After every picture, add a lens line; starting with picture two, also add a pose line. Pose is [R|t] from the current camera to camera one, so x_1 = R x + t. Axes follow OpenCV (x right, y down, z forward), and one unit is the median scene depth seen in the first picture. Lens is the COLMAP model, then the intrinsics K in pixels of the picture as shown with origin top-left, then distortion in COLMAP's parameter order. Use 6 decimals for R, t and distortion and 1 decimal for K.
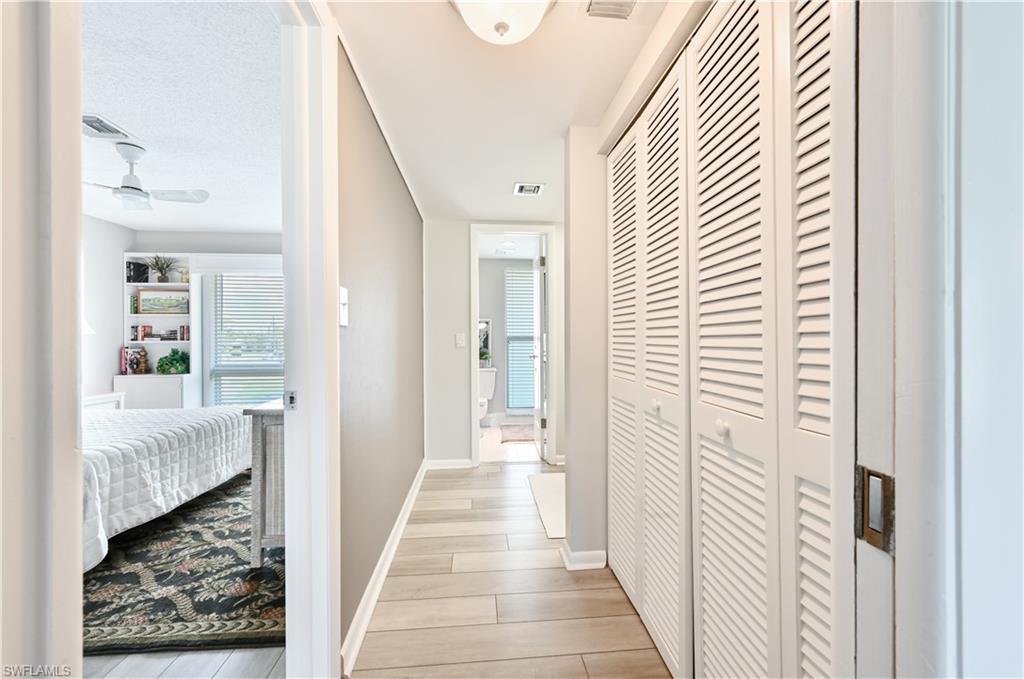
lens RADIAL K [[427.5, 0, 520.3], [0, 427.5, 347.8], [0, 0, 1]] dist [0.011652, -0.001059]
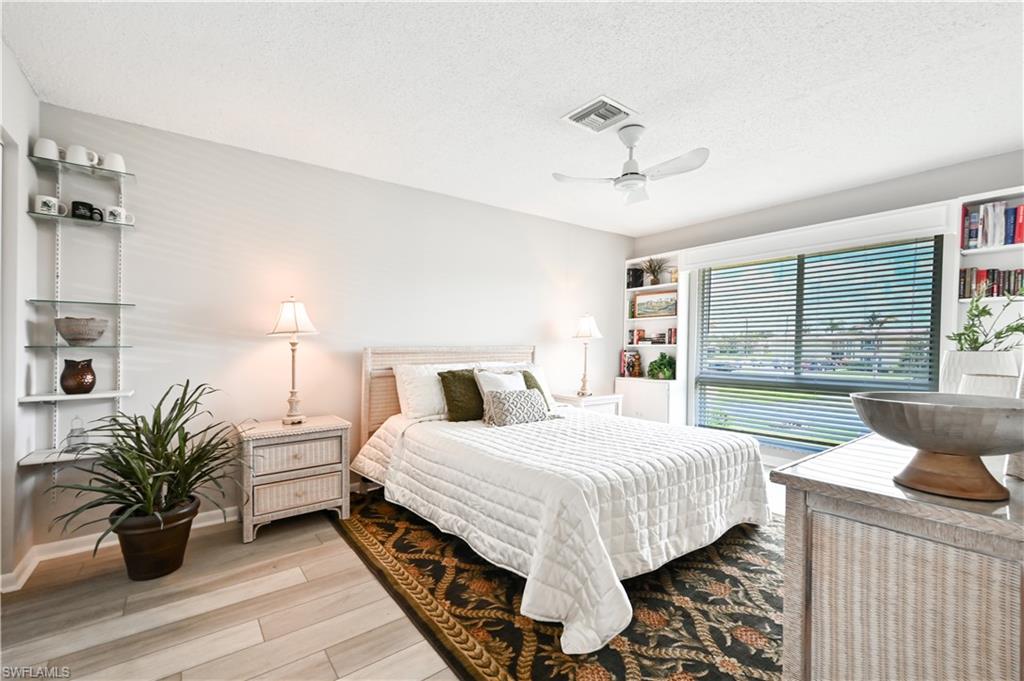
lens RADIAL K [[427.5, 0, 507.6], [0, 427.5, 345.6], [0, 0, 1]] dist [0.011652, -0.001059]
pose [[0.523904, 0.010528, -0.851712, -0.259086], [-0.022812, 0.999738, -0.001674, -0.006842], [0.851472, 0.020306, 0.524007, 0.308995]]
